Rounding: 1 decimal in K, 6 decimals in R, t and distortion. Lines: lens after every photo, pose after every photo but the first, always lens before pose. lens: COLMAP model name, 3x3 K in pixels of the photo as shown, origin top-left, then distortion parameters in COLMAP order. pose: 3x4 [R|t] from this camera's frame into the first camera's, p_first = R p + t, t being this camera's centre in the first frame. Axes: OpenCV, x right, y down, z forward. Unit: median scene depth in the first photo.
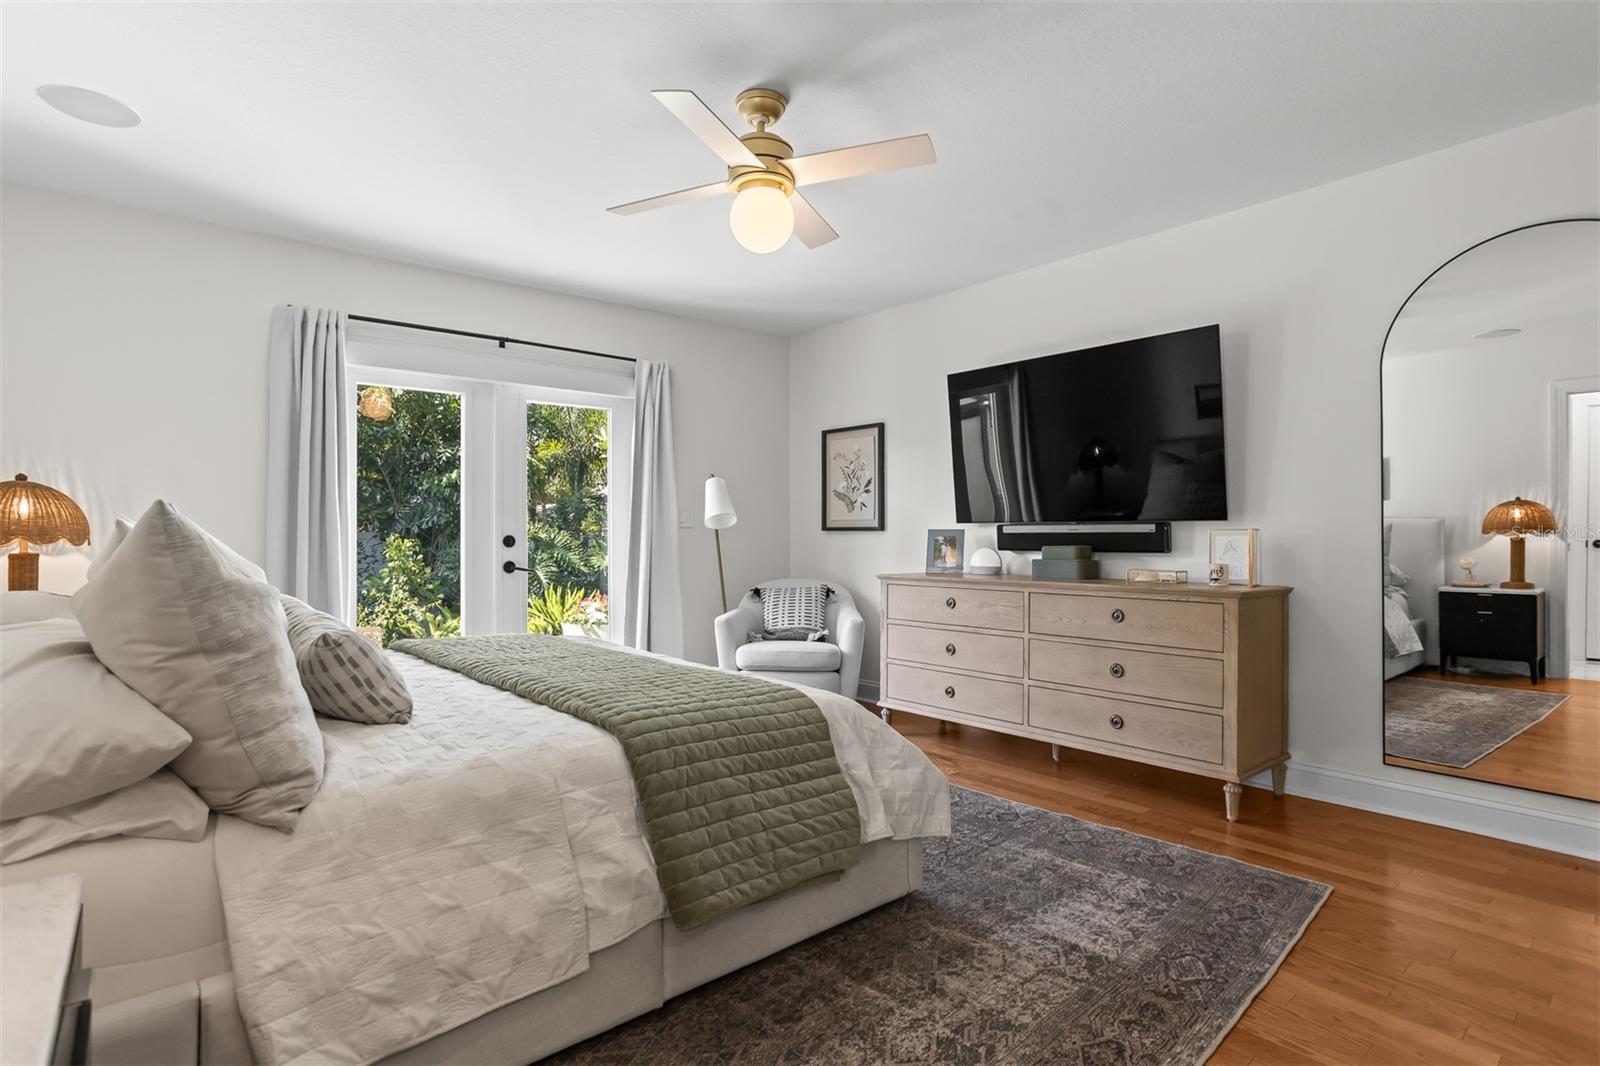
lens RADIAL K [[793.8, 0, 790.1], [0, 793.8, 534.4], [0, 0, 1]] dist [-0.038402, 0.015686]
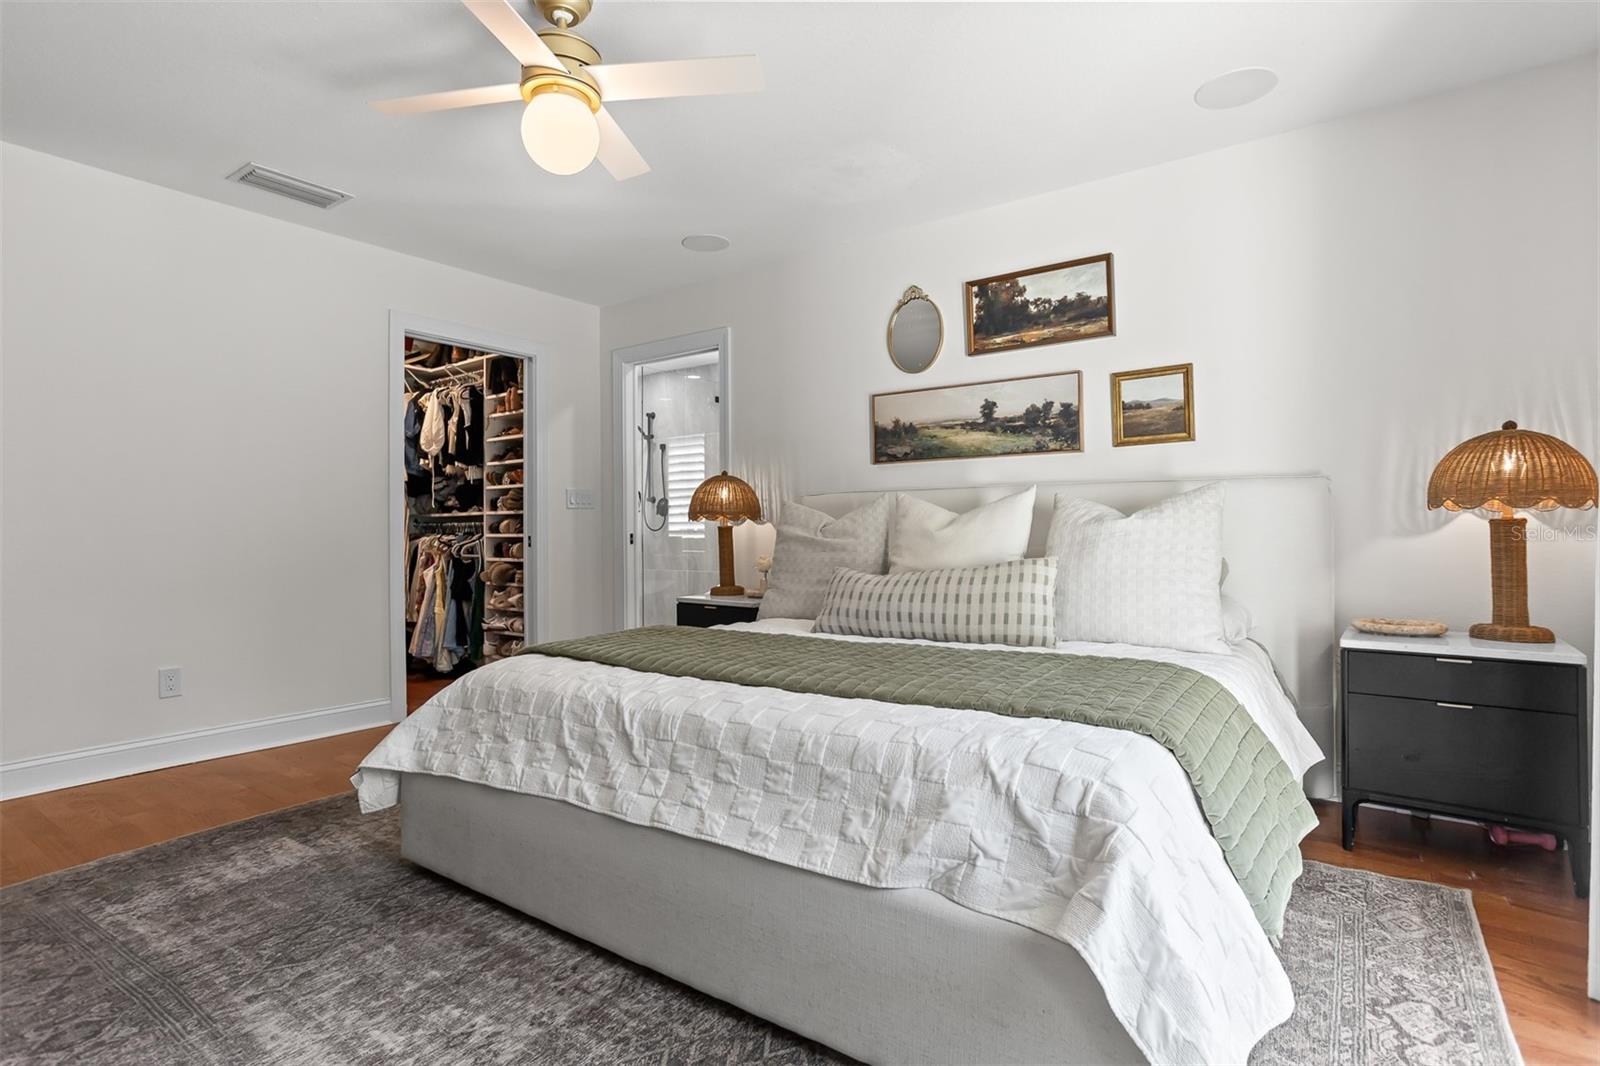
lens RADIAL K [[793.8, 0, 838.8], [0, 793.8, 527.0], [0, 0, 1]] dist [-0.038402, 0.015686]
pose [[-0.959616, 0.013414, -0.280994, -0.097982], [0.013507, 0.999907, 0.001606, 0.029911], [0.280990, -0.002255, -0.959708, 2.142773]]
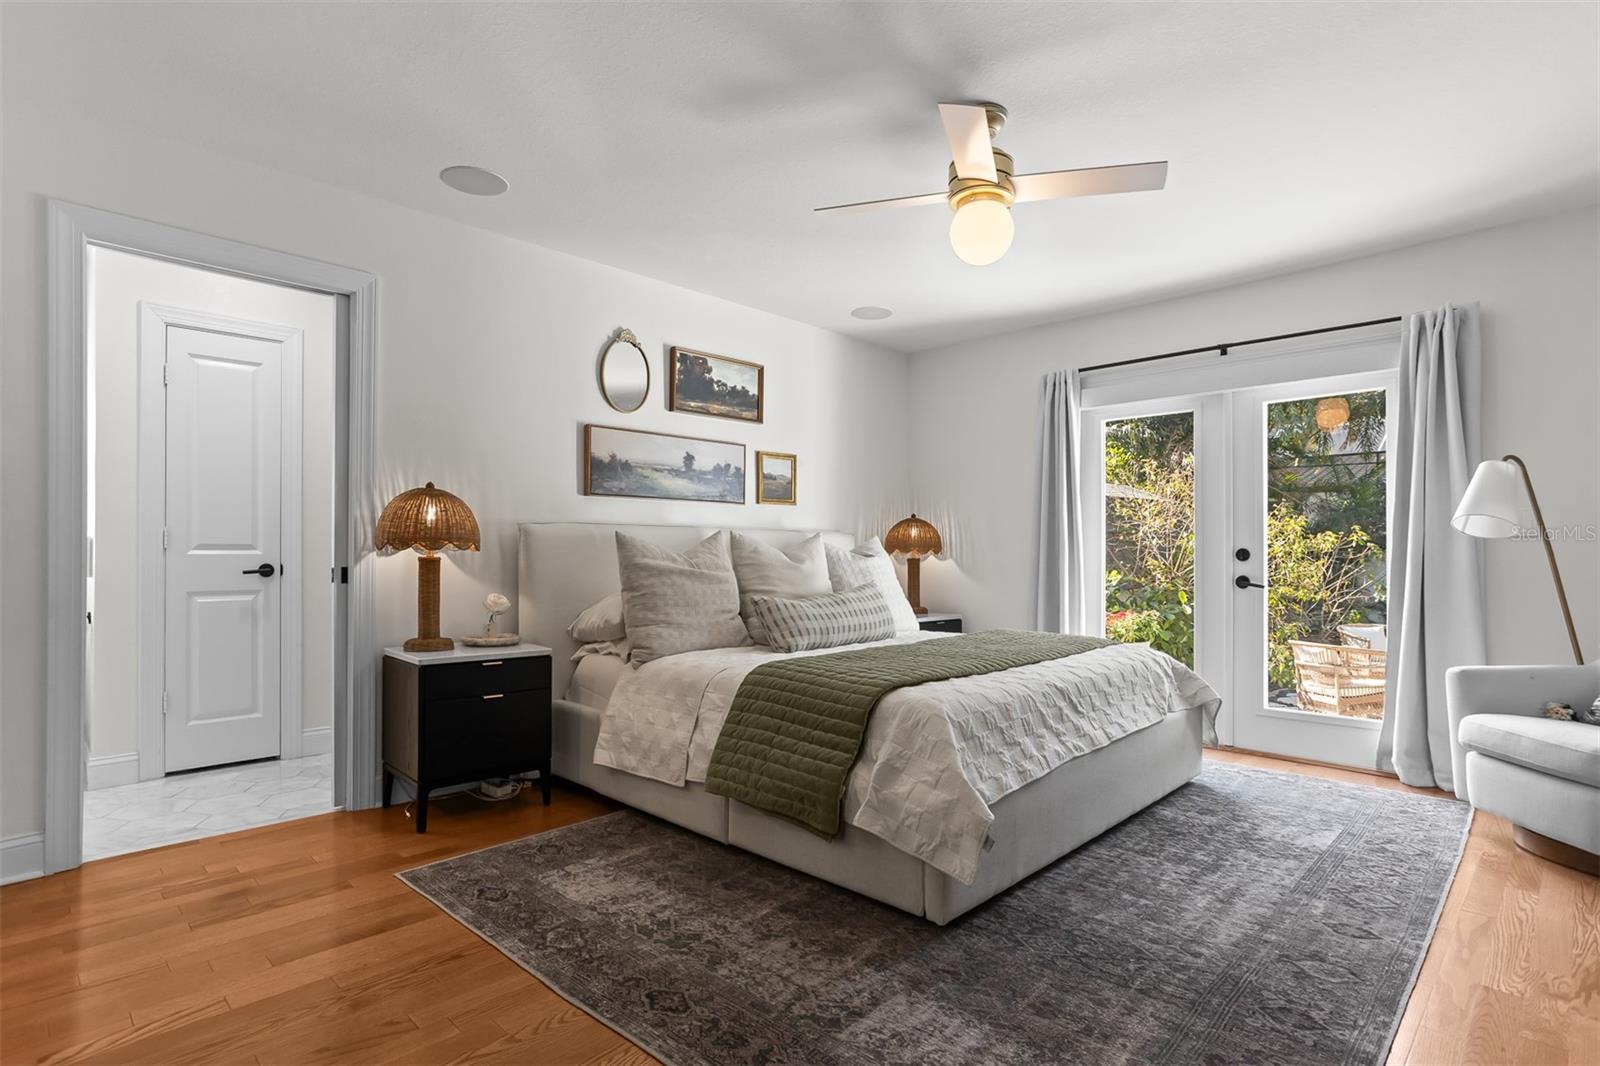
lens RADIAL K [[793.8, 0, 784.5], [0, 793.8, 554.4], [0, 0, 1]] dist [-0.038402, 0.015686]
pose [[0.086509, 0.003462, -0.996245, 1.071522], [-0.003935, 0.999987, 0.003133, 0.014340], [0.996243, 0.003649, 0.086521, 0.741618]]
